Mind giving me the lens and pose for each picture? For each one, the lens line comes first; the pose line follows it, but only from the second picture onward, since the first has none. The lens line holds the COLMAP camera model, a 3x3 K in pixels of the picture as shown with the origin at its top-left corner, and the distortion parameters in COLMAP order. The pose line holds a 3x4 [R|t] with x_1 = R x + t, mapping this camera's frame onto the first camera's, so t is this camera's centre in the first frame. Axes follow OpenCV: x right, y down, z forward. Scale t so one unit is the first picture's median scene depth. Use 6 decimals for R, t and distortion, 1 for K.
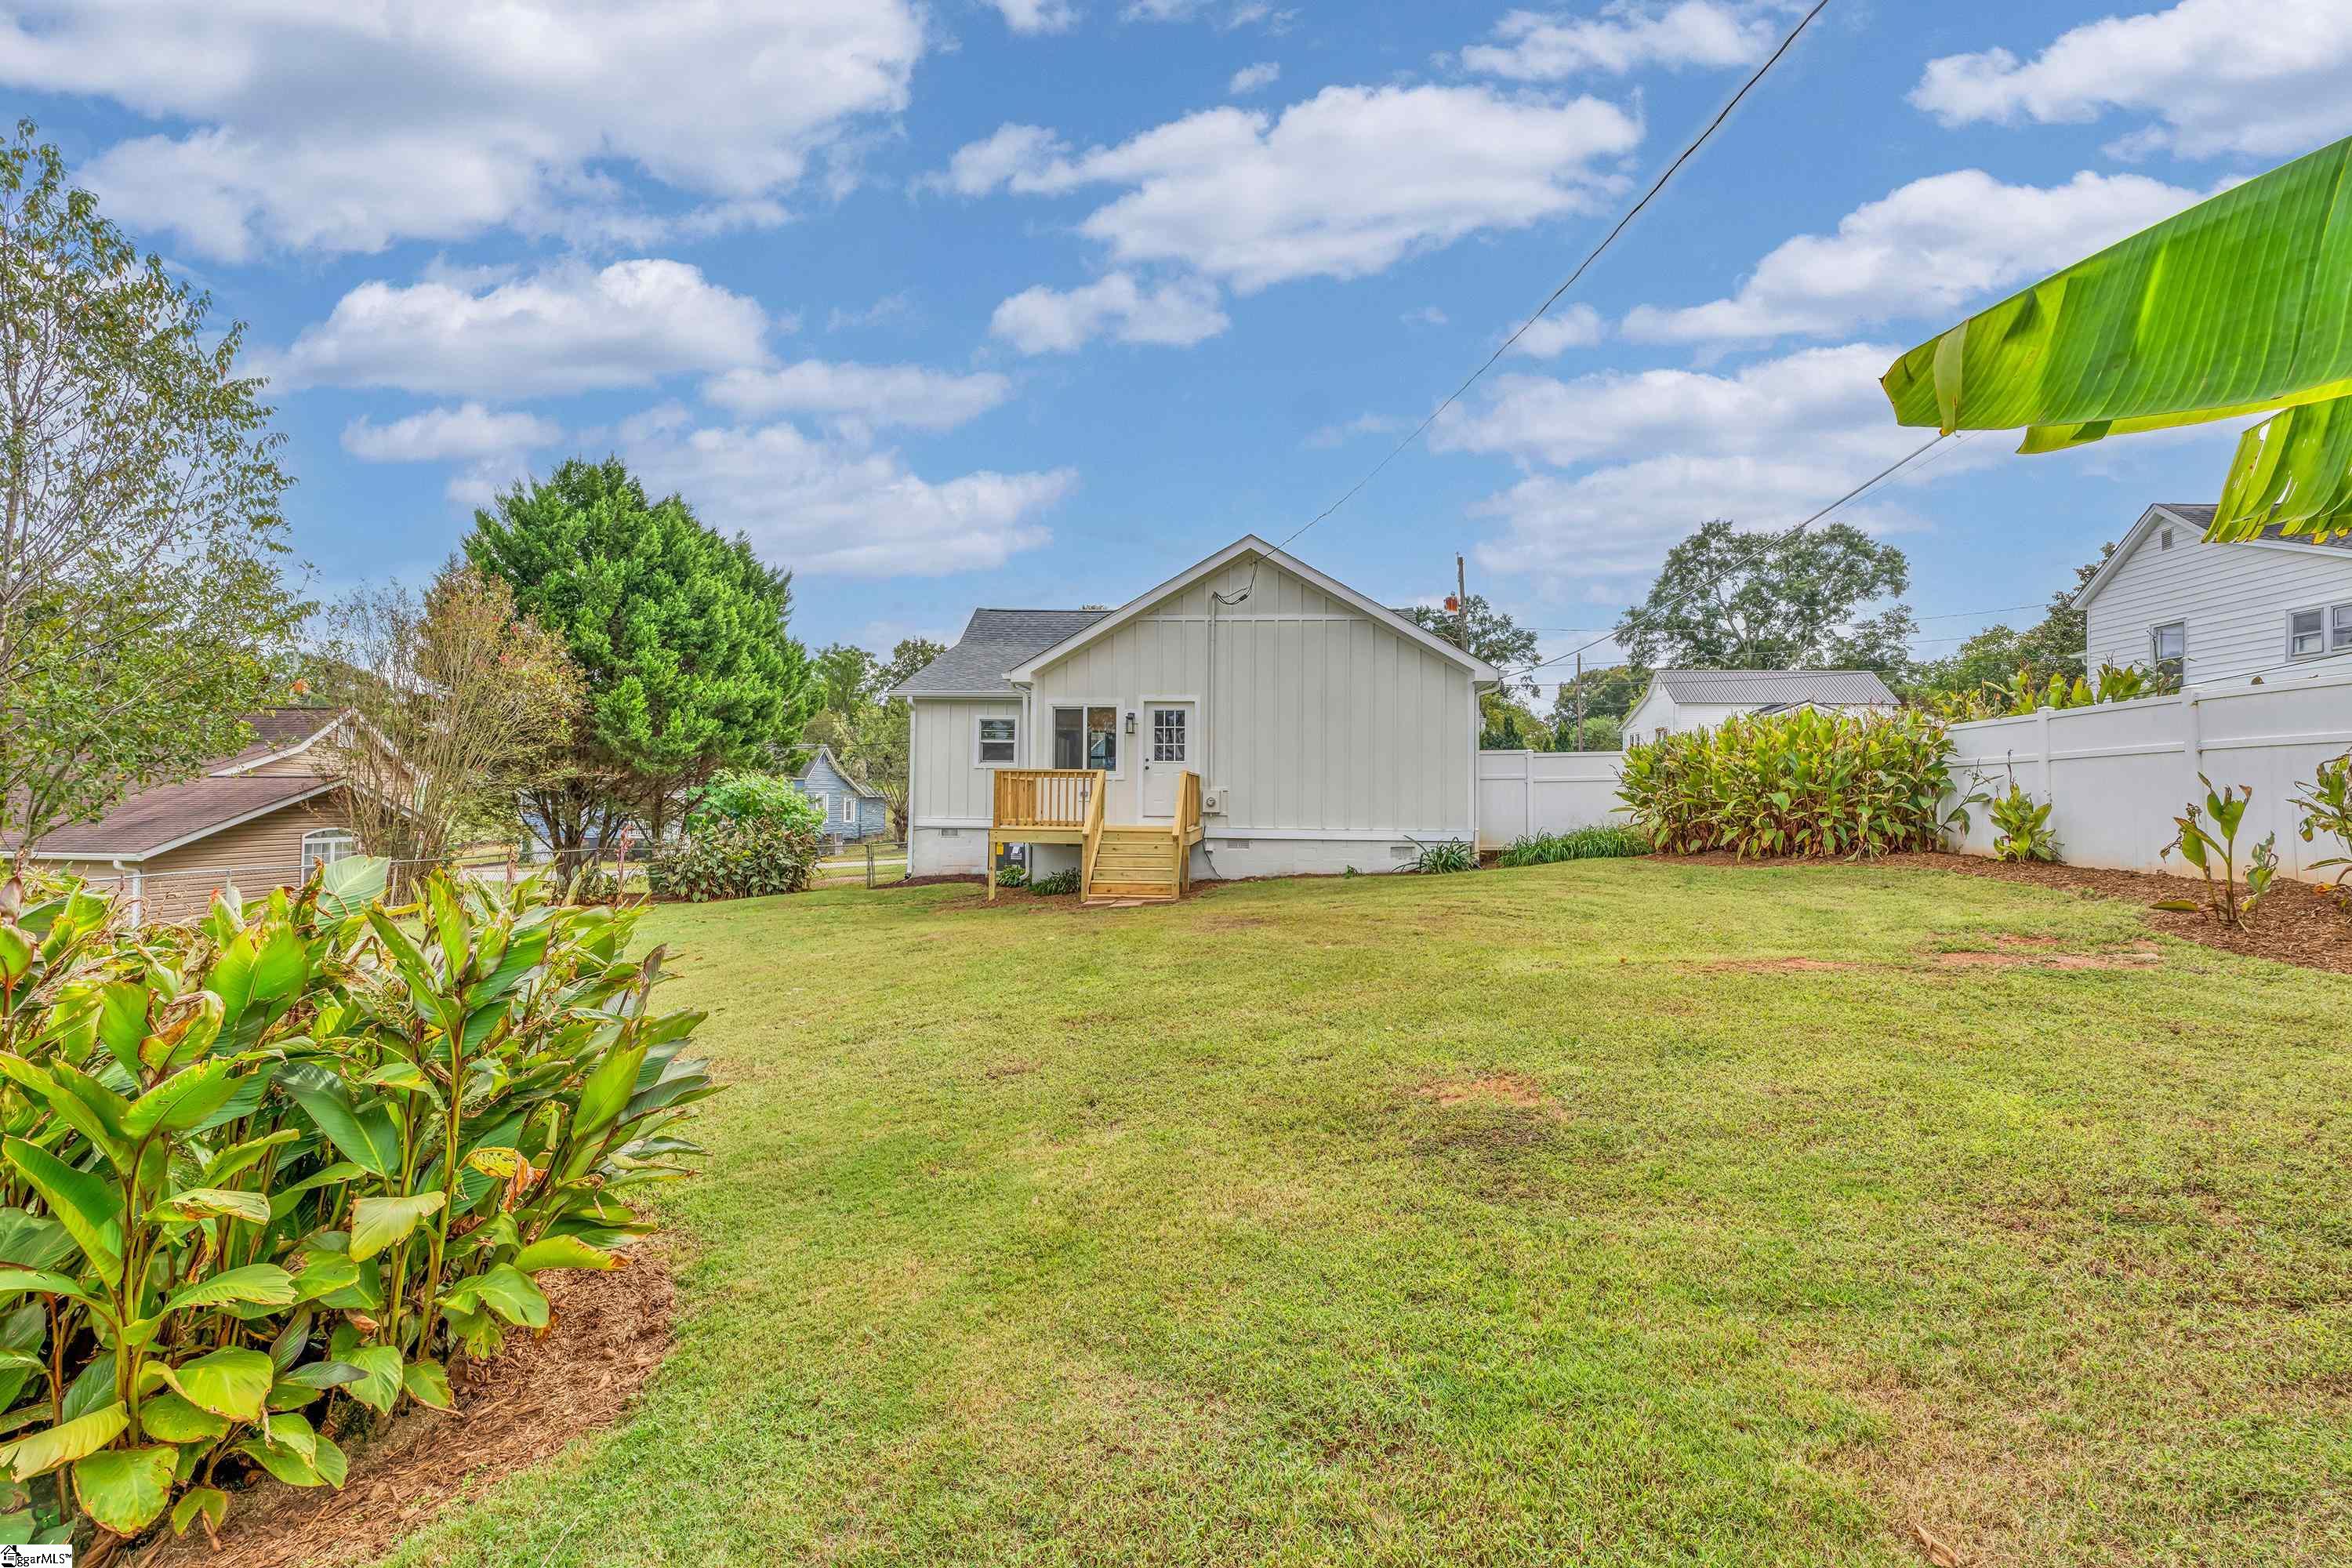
lens RADIAL K [[1055.8, 0, 1176.0], [0, 1055.8, 784.0], [0, 0, 1]] dist [-0.000302, -0.000004]
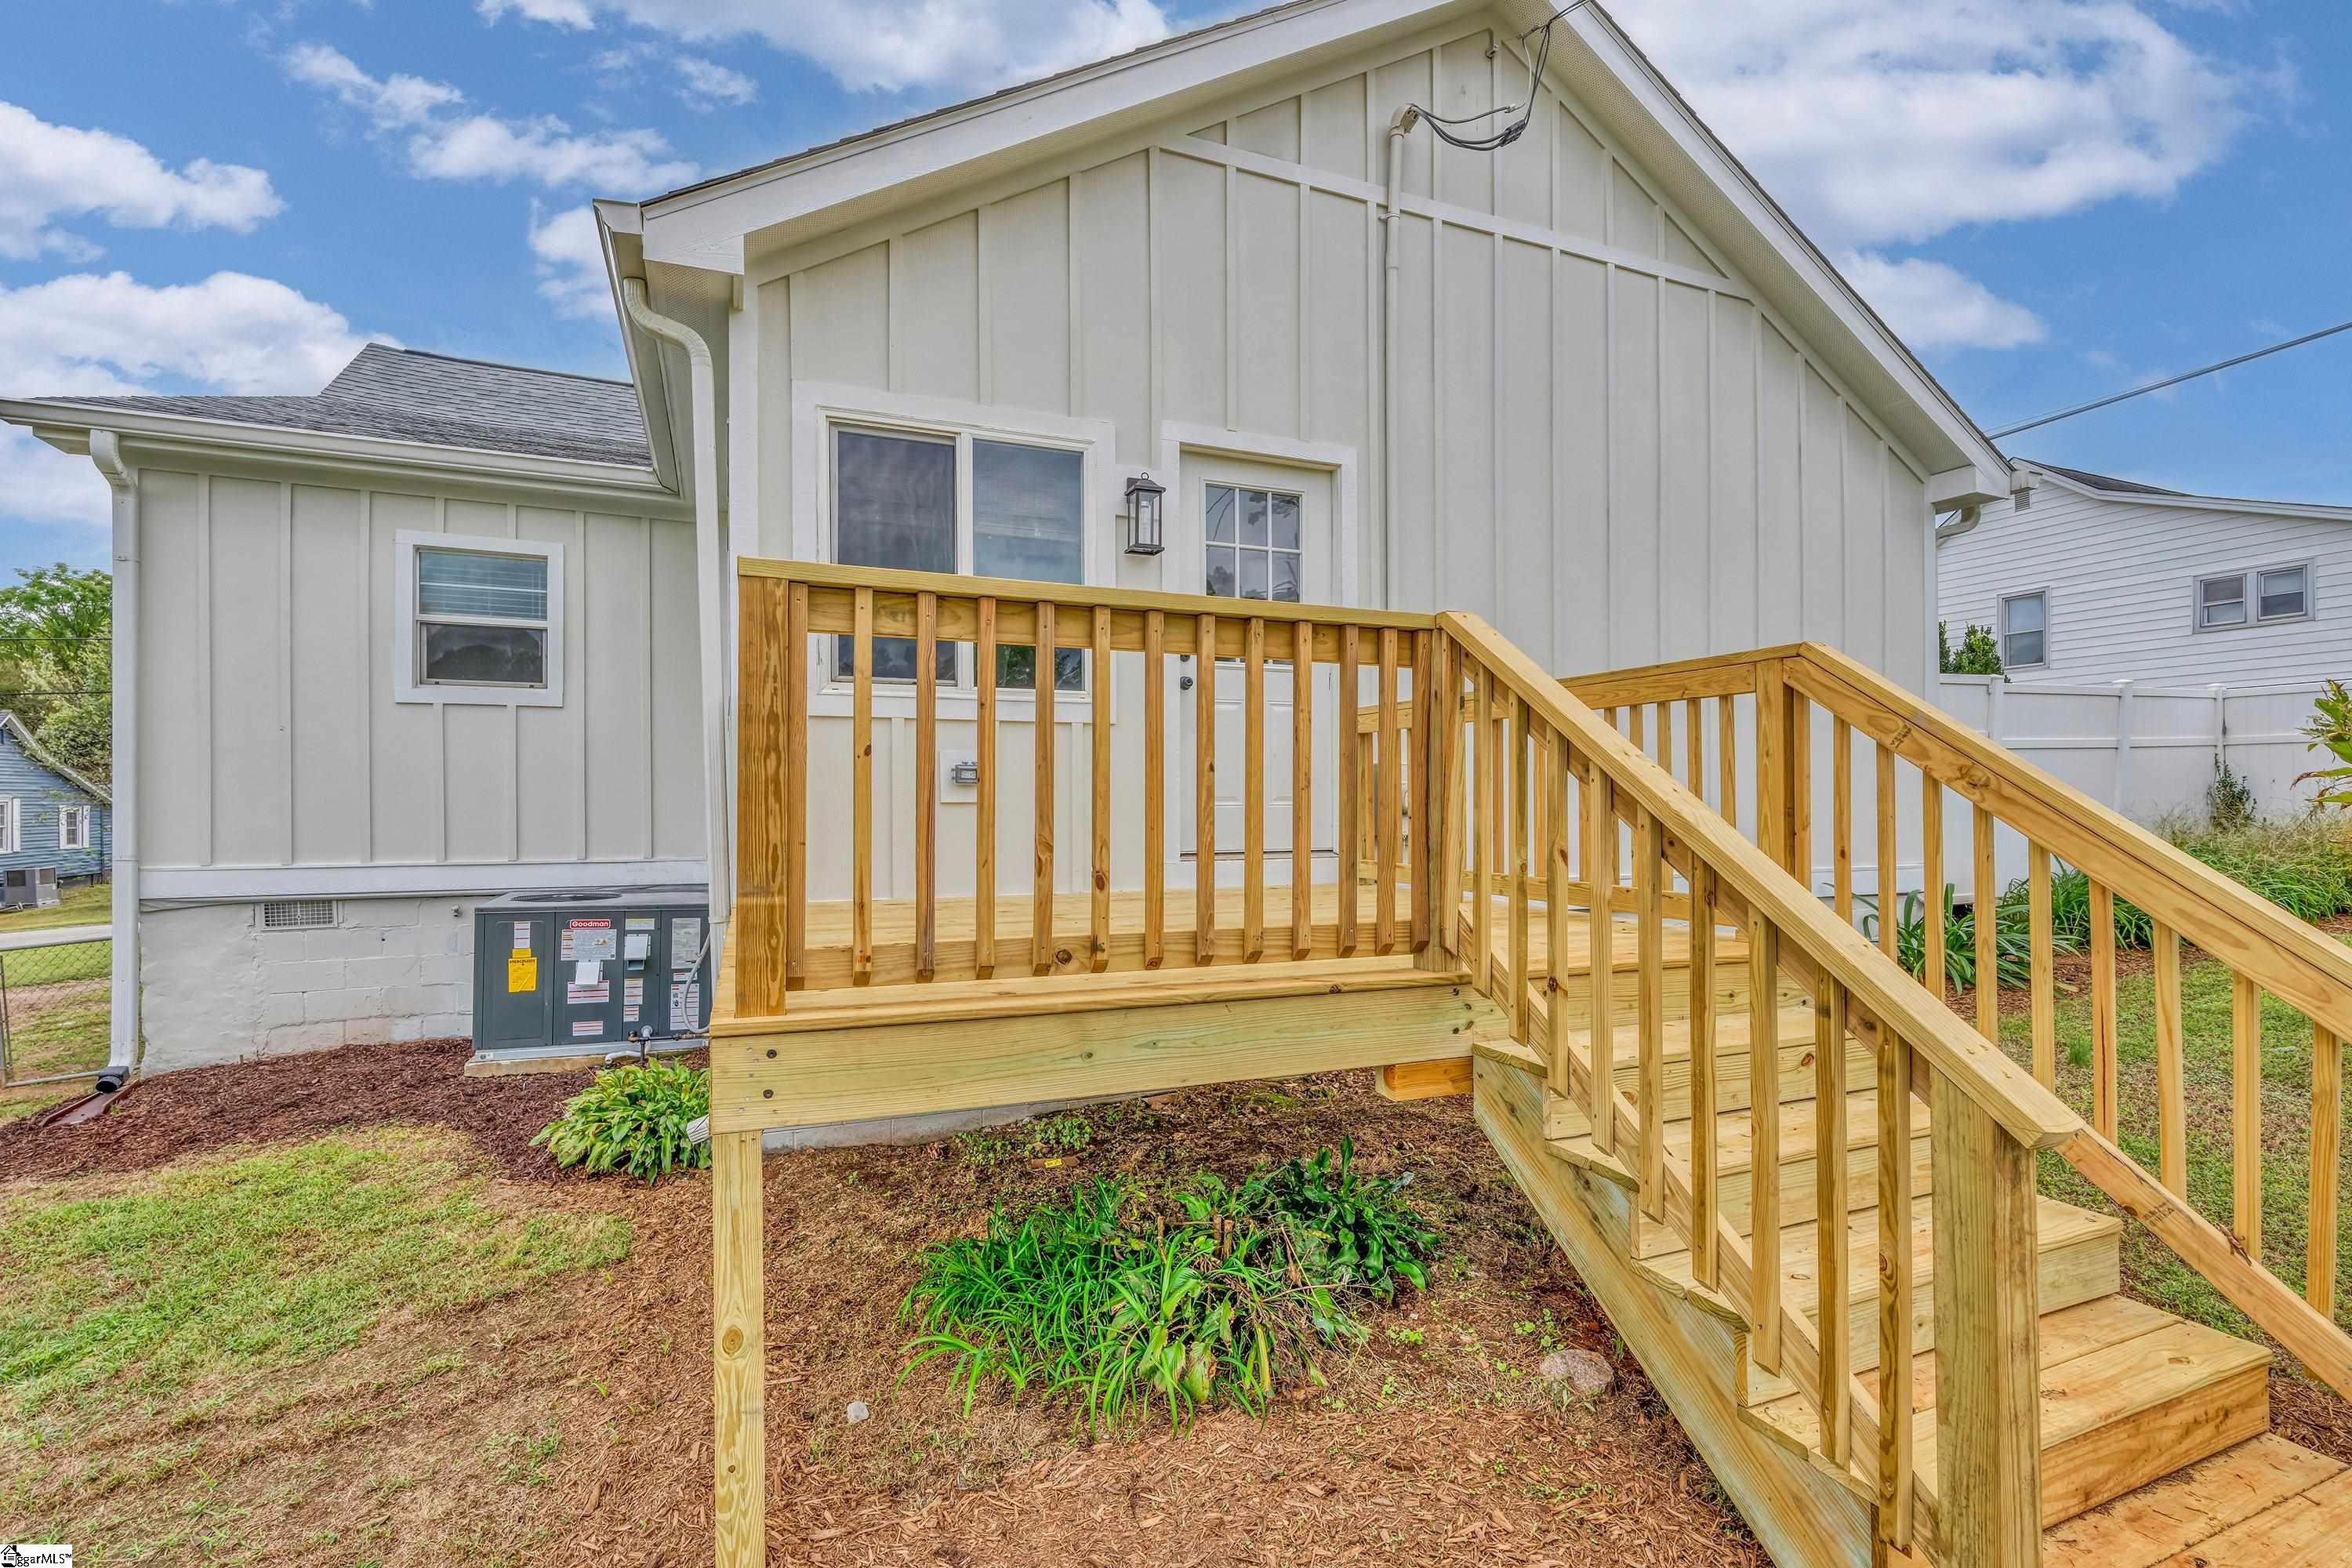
lens RADIAL K [[1055.8, 0, 1176.0], [0, 1055.8, 784.0], [0, 0, 1]] dist [-0.000302, -0.000004]
pose [[0.884739, -0.001941, 0.466082, -0.133049], [0.002621, 0.999996, -0.000812, 0.010137], [-0.466079, 0.001940, 0.884741, 0.618353]]
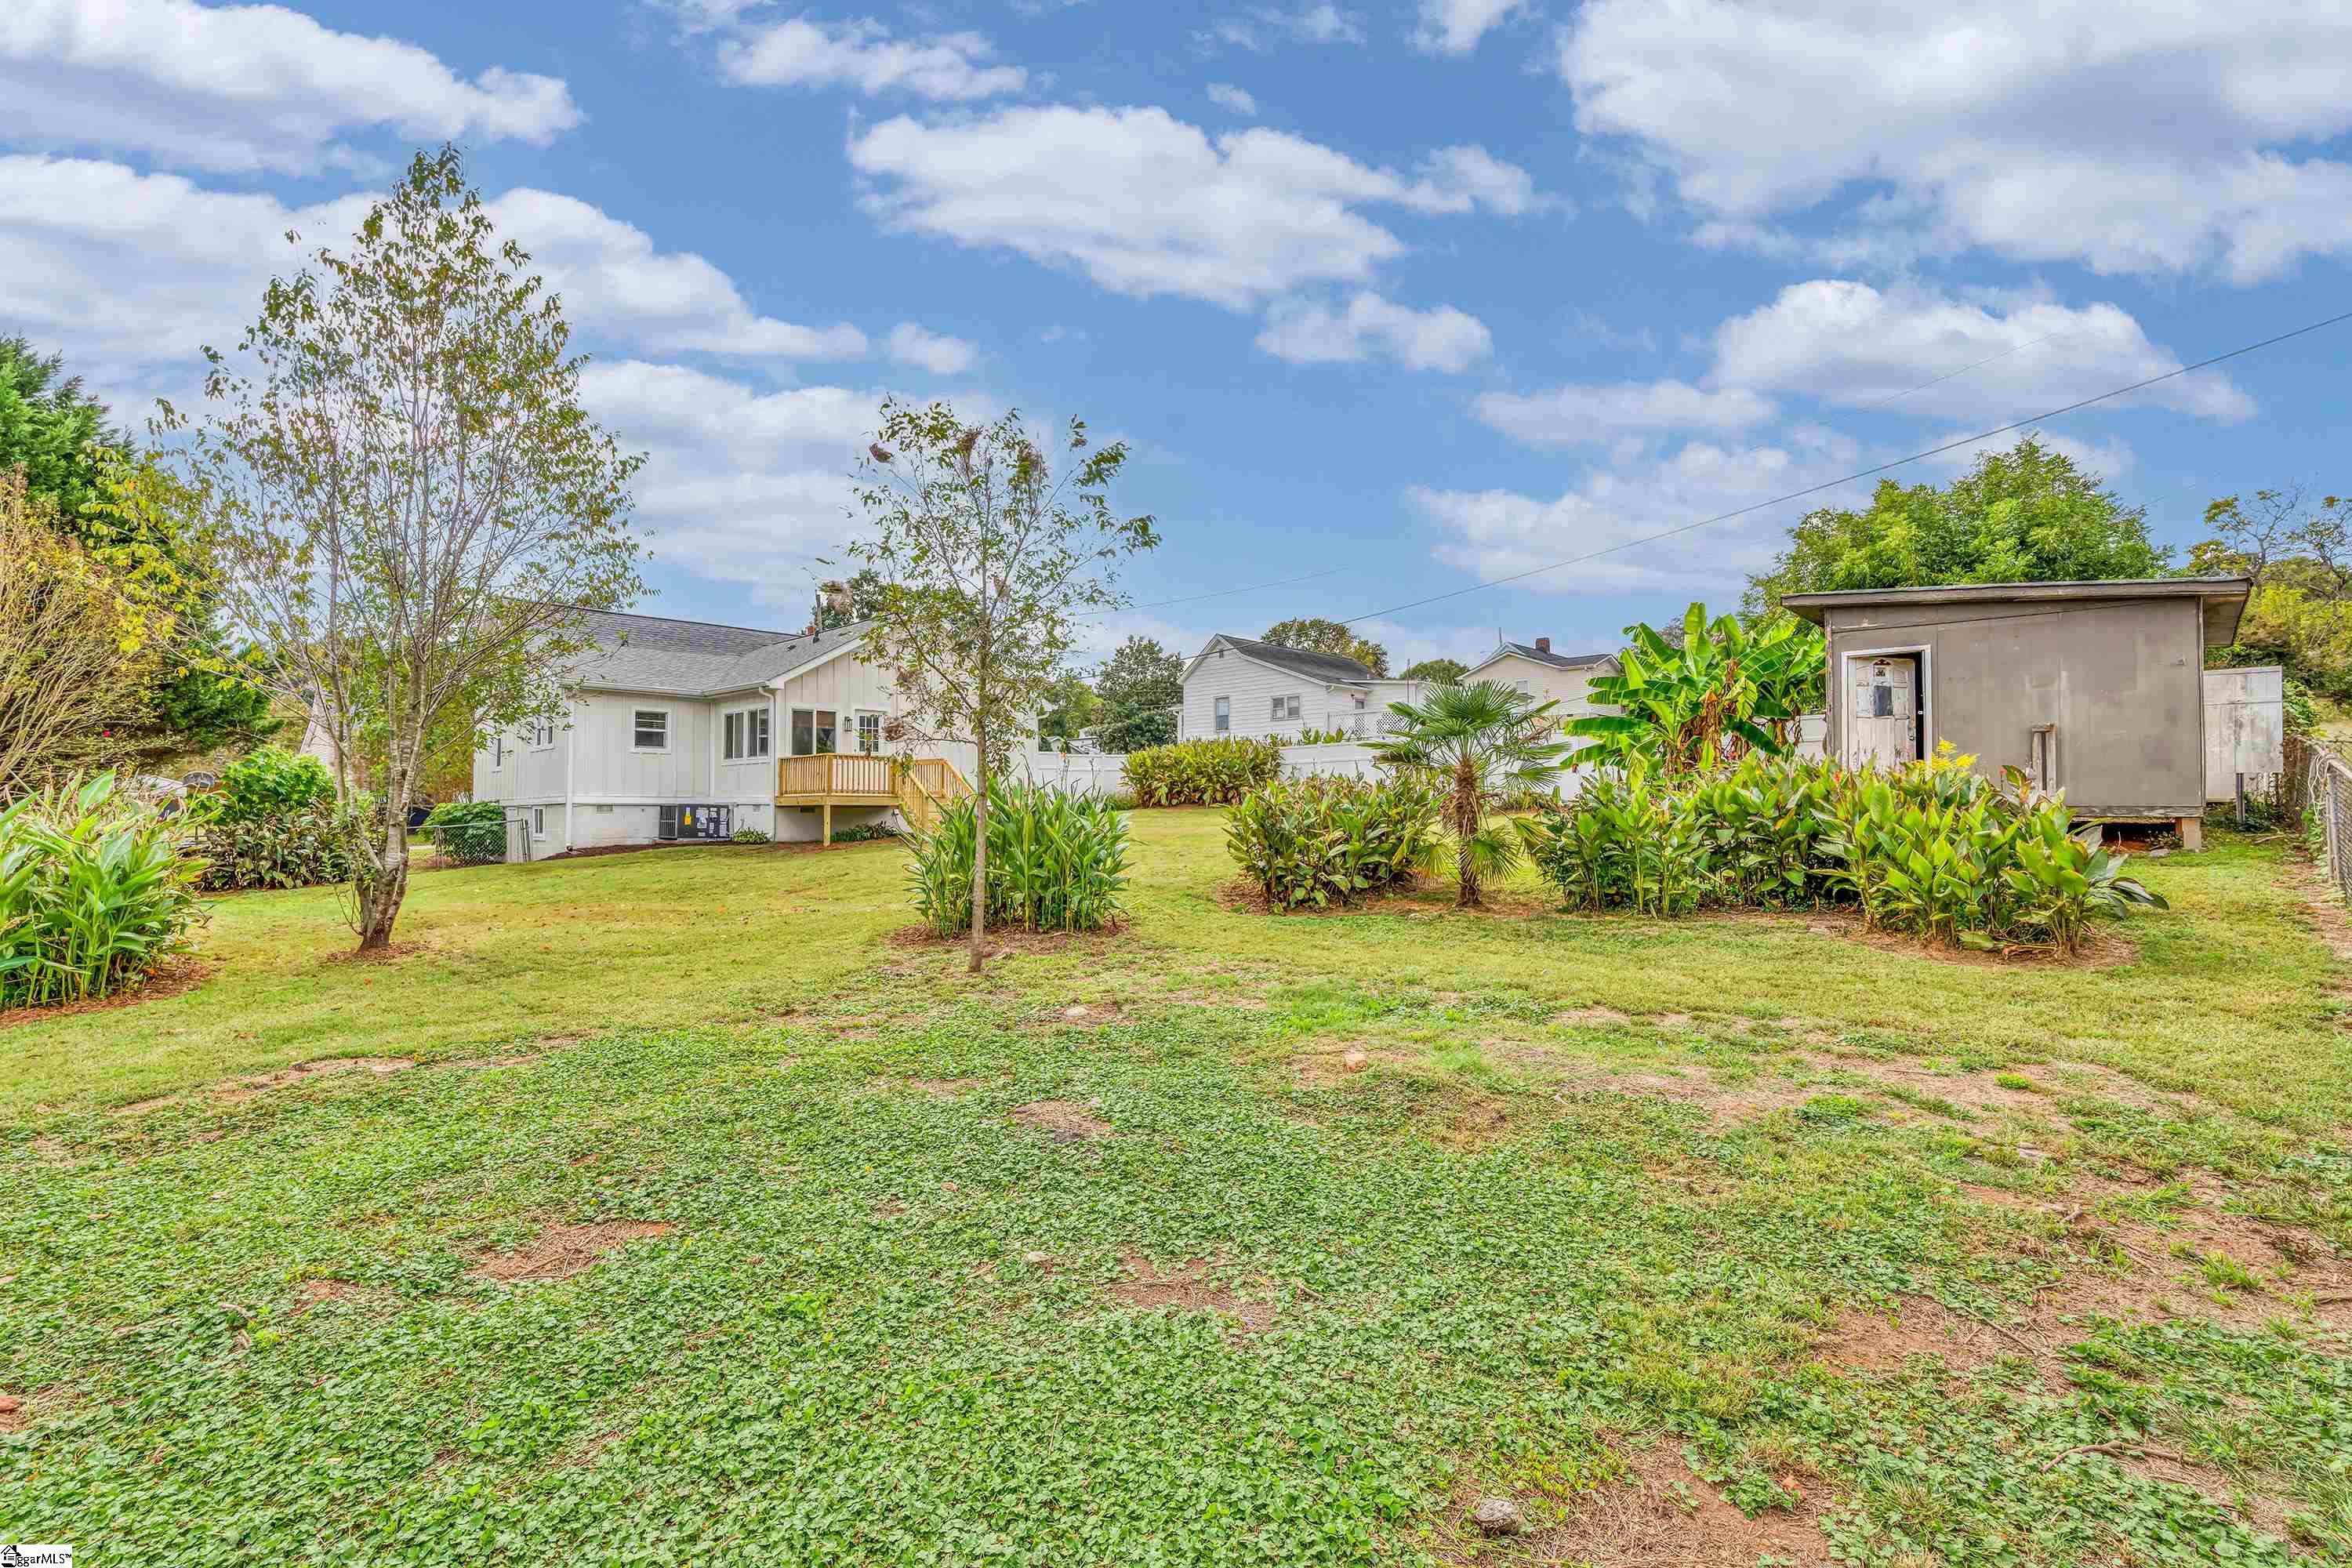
lens RADIAL K [[1055.8, 0, 1176.0], [0, 1055.8, 784.0], [0, 0, 1]] dist [-0.000302, -0.000004]
pose [[0.633049, 0.005032, 0.774095, -0.705962], [-0.002222, 0.999987, -0.004683, 0.023523], [-0.774108, 0.001244, 0.633052, -0.196533]]
